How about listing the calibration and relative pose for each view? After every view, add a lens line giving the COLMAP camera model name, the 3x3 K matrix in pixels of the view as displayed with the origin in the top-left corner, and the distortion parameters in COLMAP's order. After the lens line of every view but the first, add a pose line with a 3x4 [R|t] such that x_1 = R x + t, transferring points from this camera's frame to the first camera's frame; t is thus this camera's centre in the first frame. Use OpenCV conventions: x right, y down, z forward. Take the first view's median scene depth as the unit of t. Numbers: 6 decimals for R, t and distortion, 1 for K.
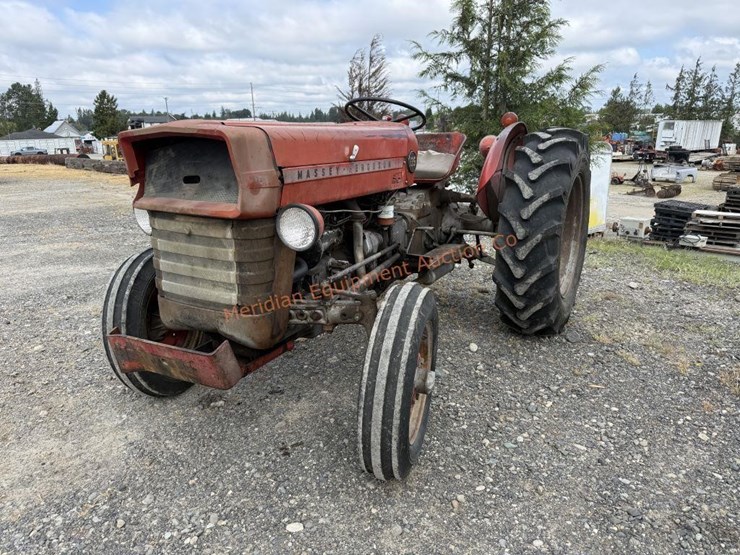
lens RADIAL K [[524.7, 0, 368.8], [0, 524.7, 277.6], [0, 0, 1]] dist [0.030445, -0.040206]
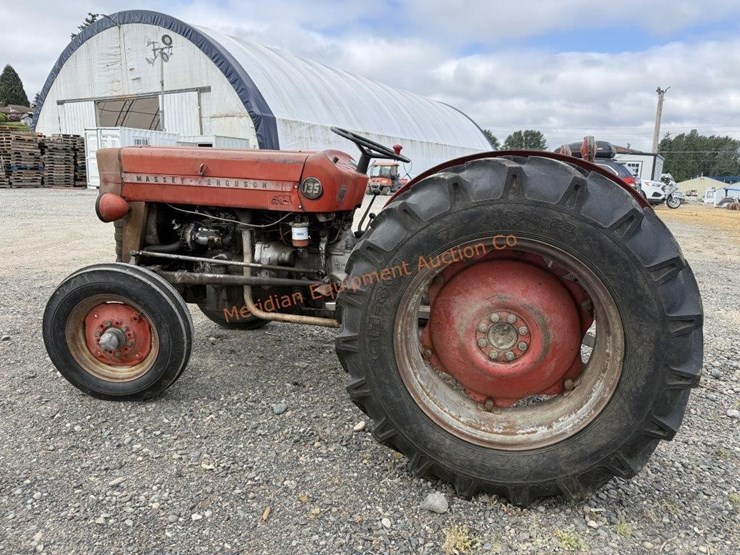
lens RADIAL K [[524.7, 0, 371.0], [0, 524.7, 274.7], [0, 0, 1]] dist [0.030445, -0.040206]
pose [[0.259133, 0.210259, -0.942678, 1.248161], [-0.295831, 0.946385, 0.129765, -0.265039], [0.919421, 0.245247, 0.307441, 0.981278]]
